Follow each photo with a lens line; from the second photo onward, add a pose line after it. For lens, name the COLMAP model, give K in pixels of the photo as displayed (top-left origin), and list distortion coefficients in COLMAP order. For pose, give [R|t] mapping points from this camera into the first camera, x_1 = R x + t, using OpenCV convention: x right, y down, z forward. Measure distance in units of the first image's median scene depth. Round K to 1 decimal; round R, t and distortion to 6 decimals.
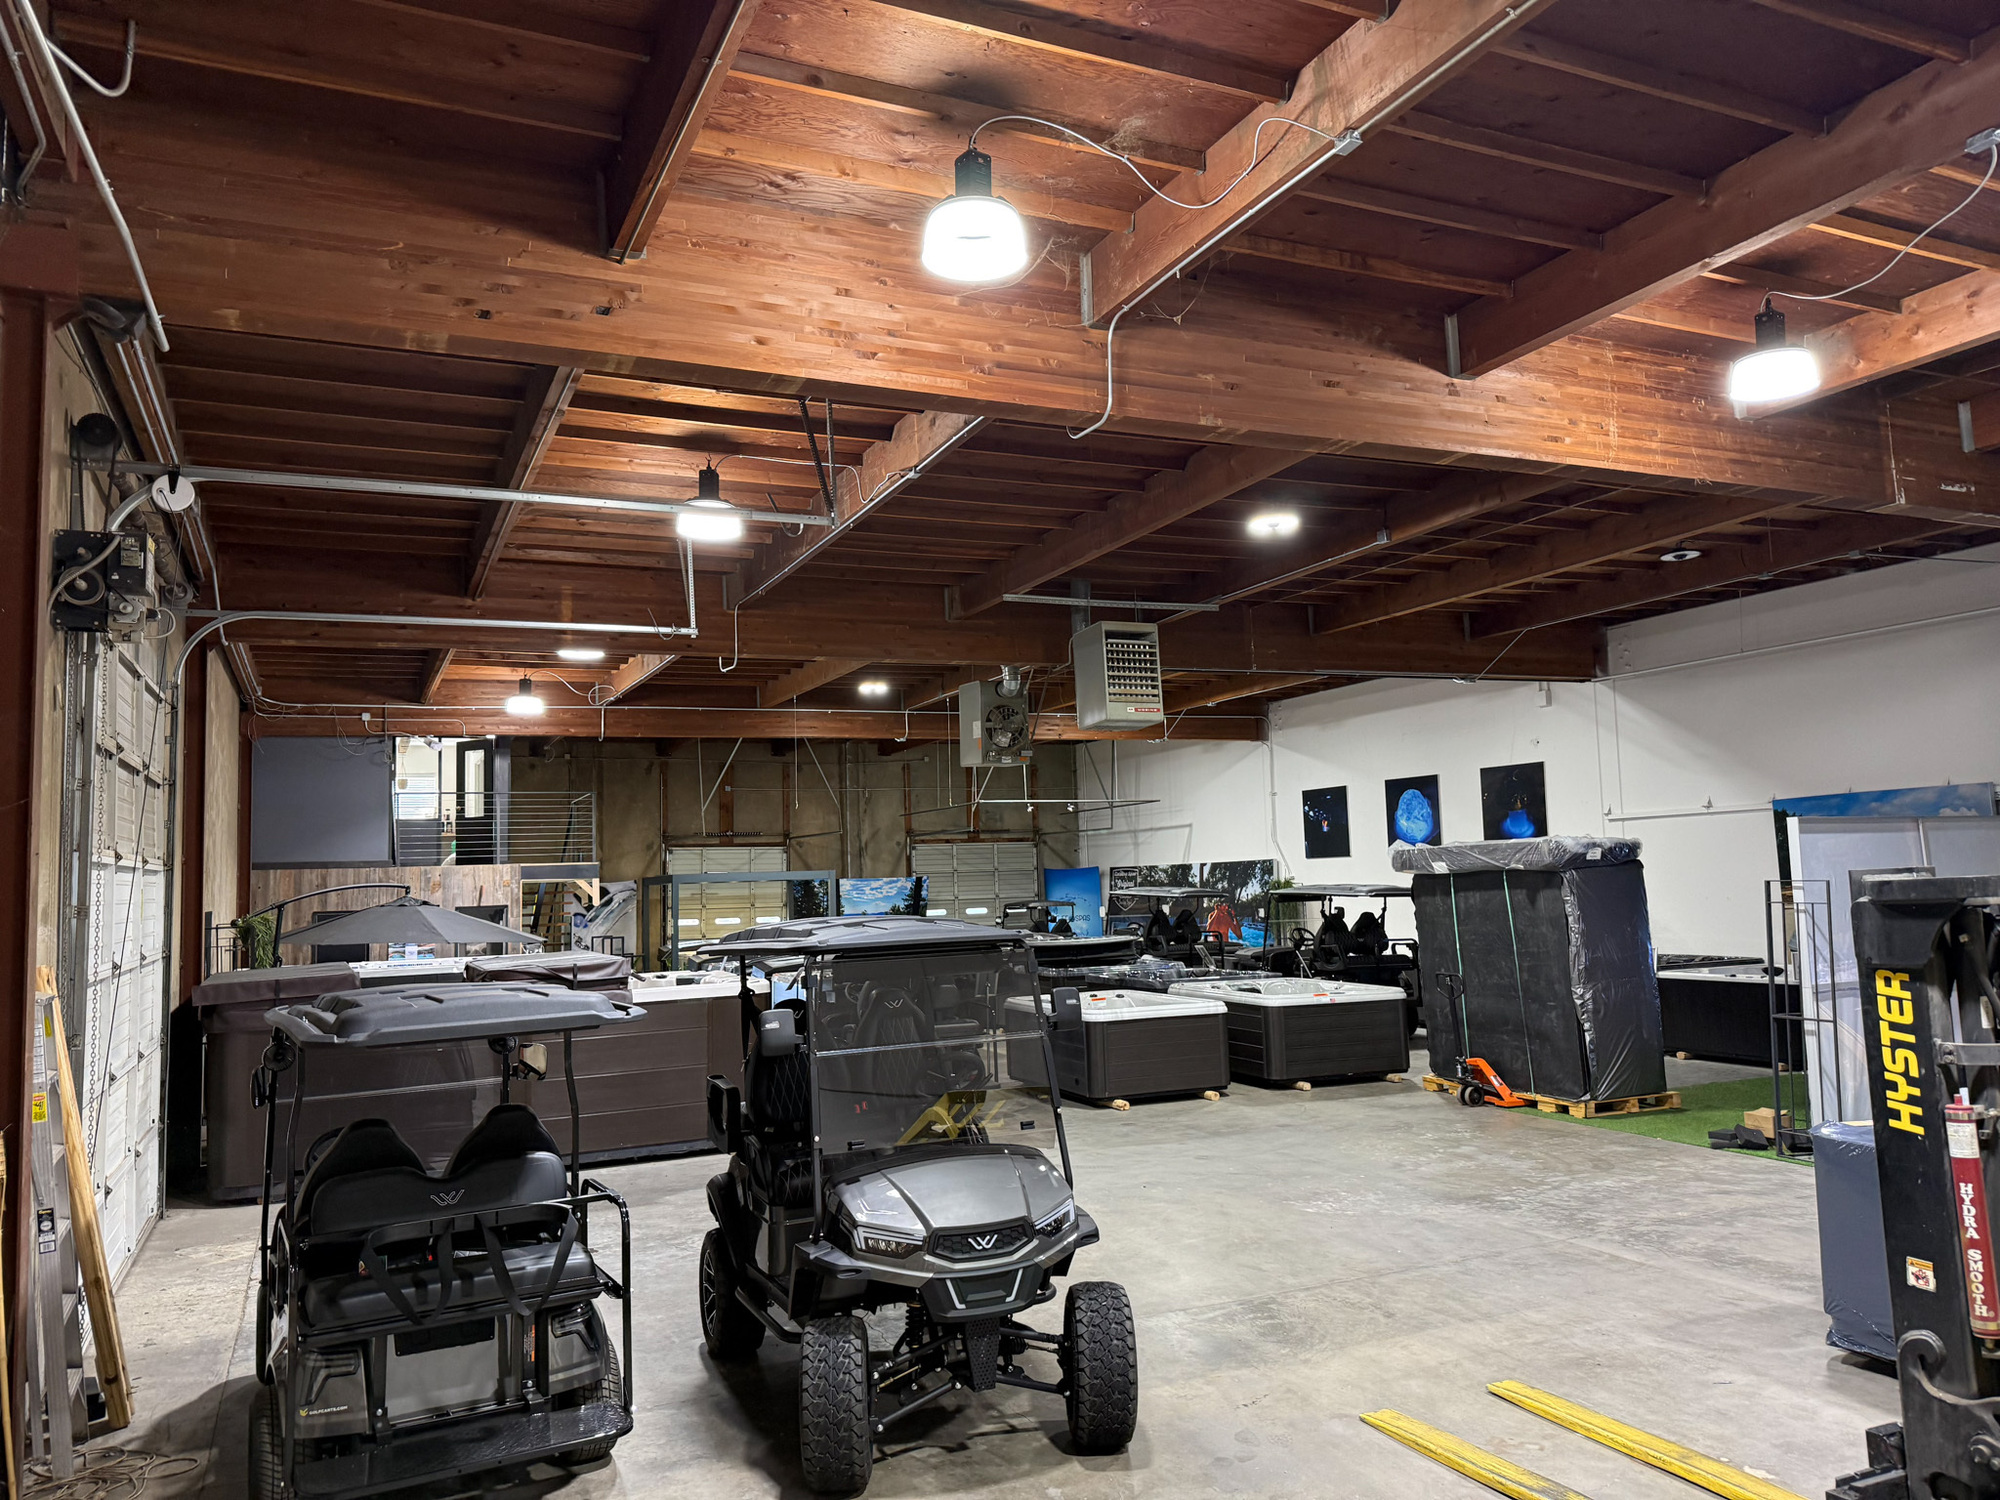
lens RADIAL K [[1410.6, 0, 996.8], [0, 1410.6, 757.4], [0, 0, 1]] dist [0.176852, -0.330524]
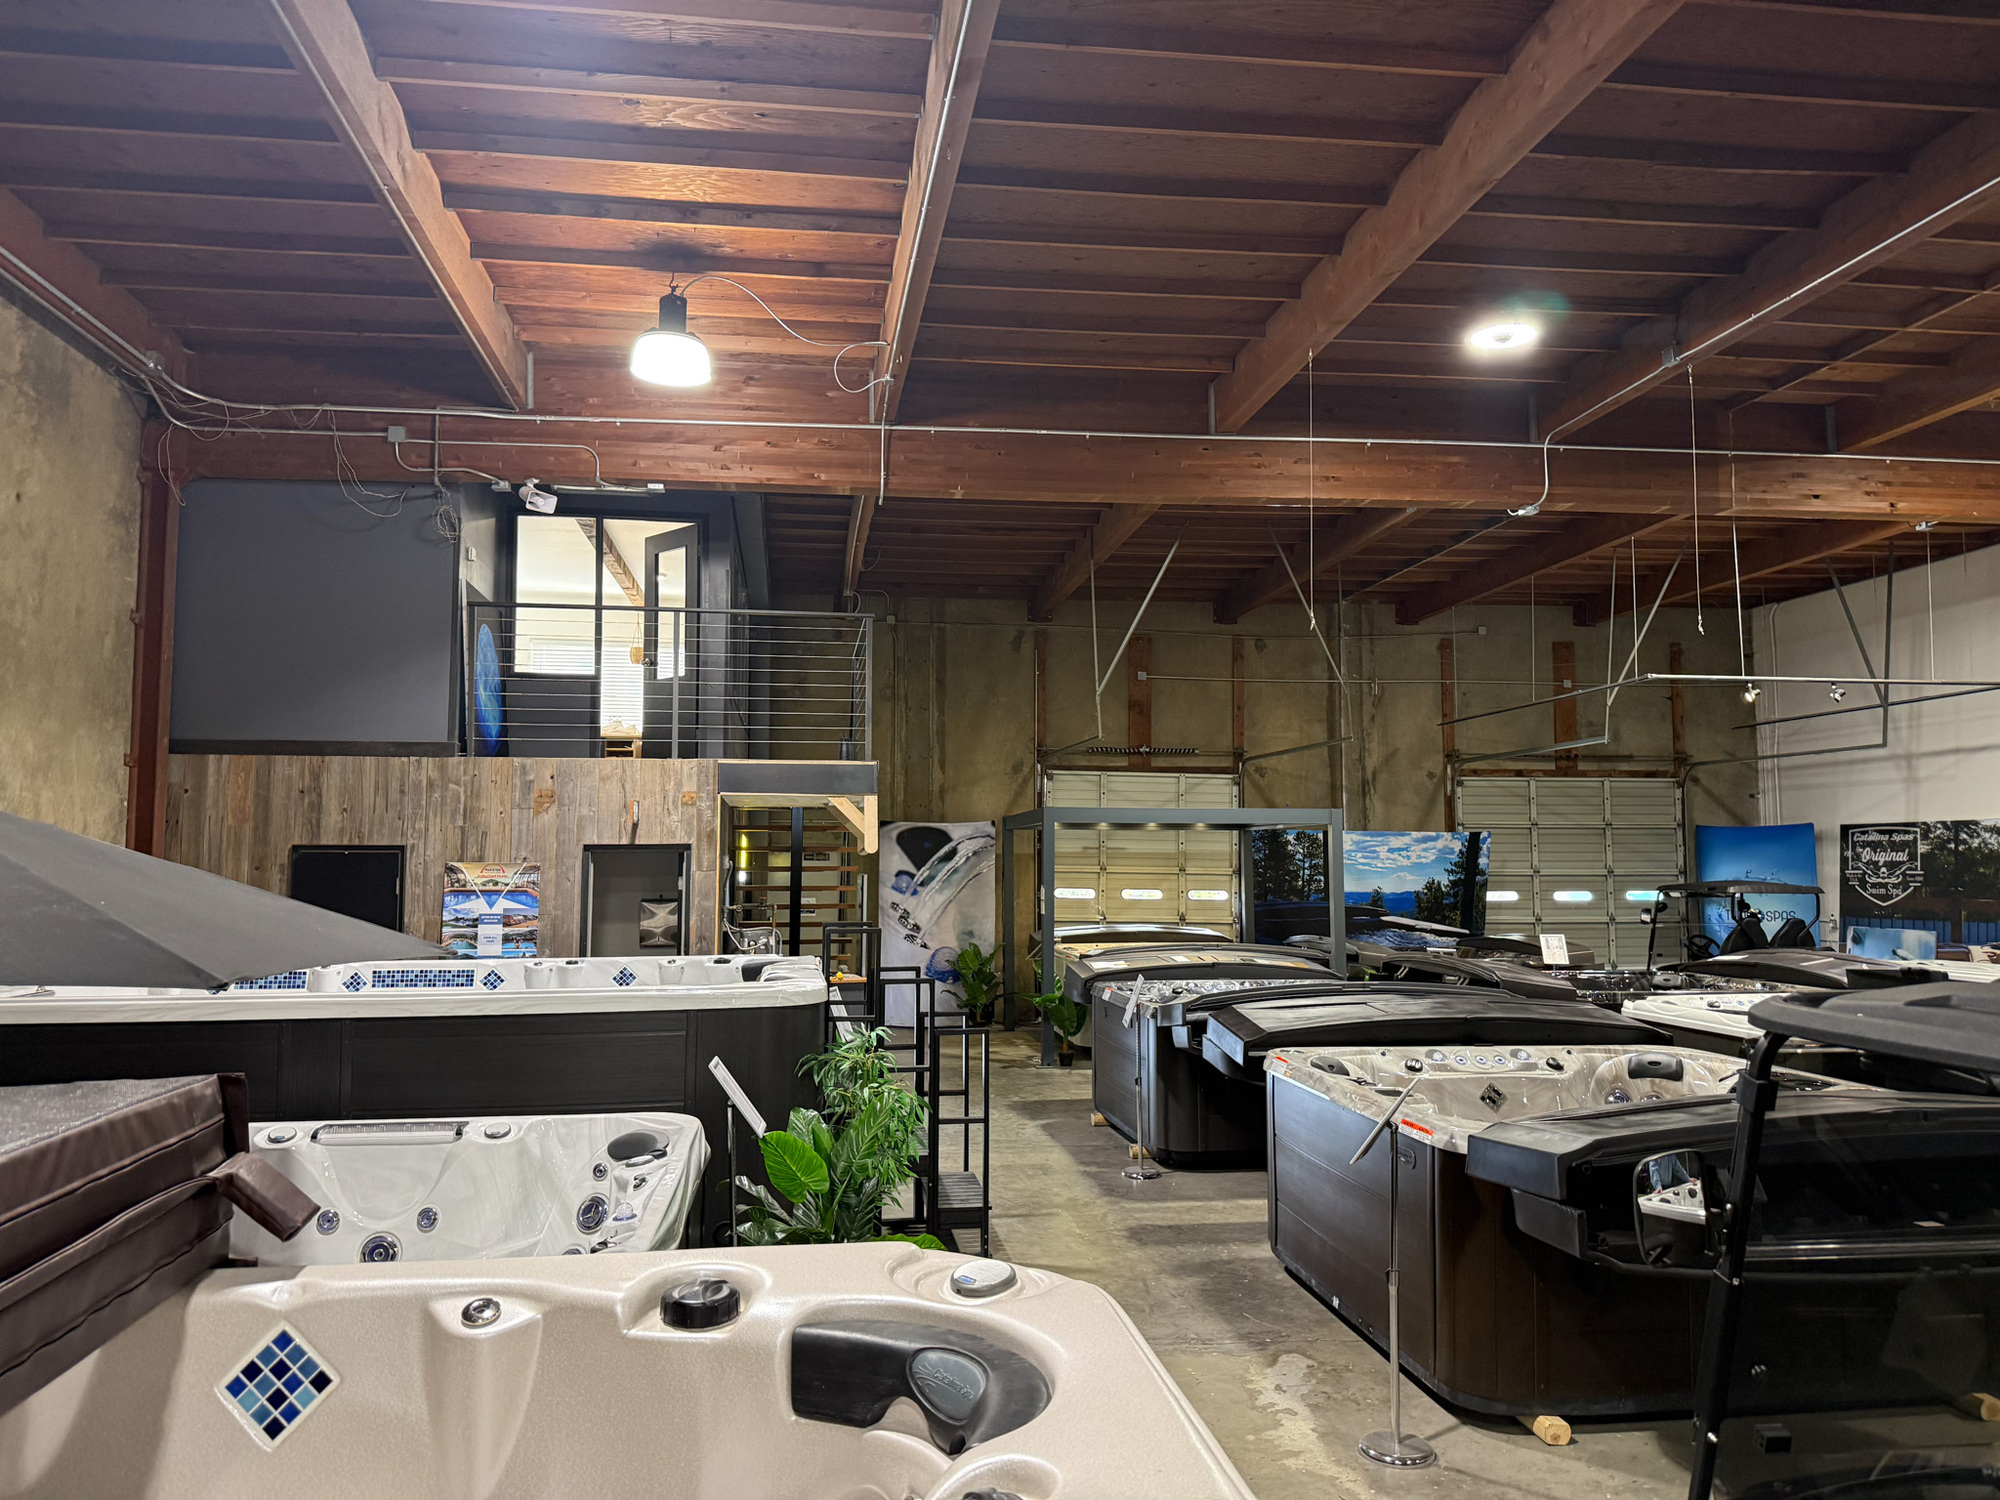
lens RADIAL K [[1410.6, 0, 996.8], [0, 1410.6, 757.4], [0, 0, 1]] dist [0.176852, -0.330524]
pose [[0.958838, 0.009584, -0.283793, -0.077421], [-0.004025, 0.999789, 0.020163, 0.044637], [0.283926, -0.018191, 0.958674, 0.403026]]
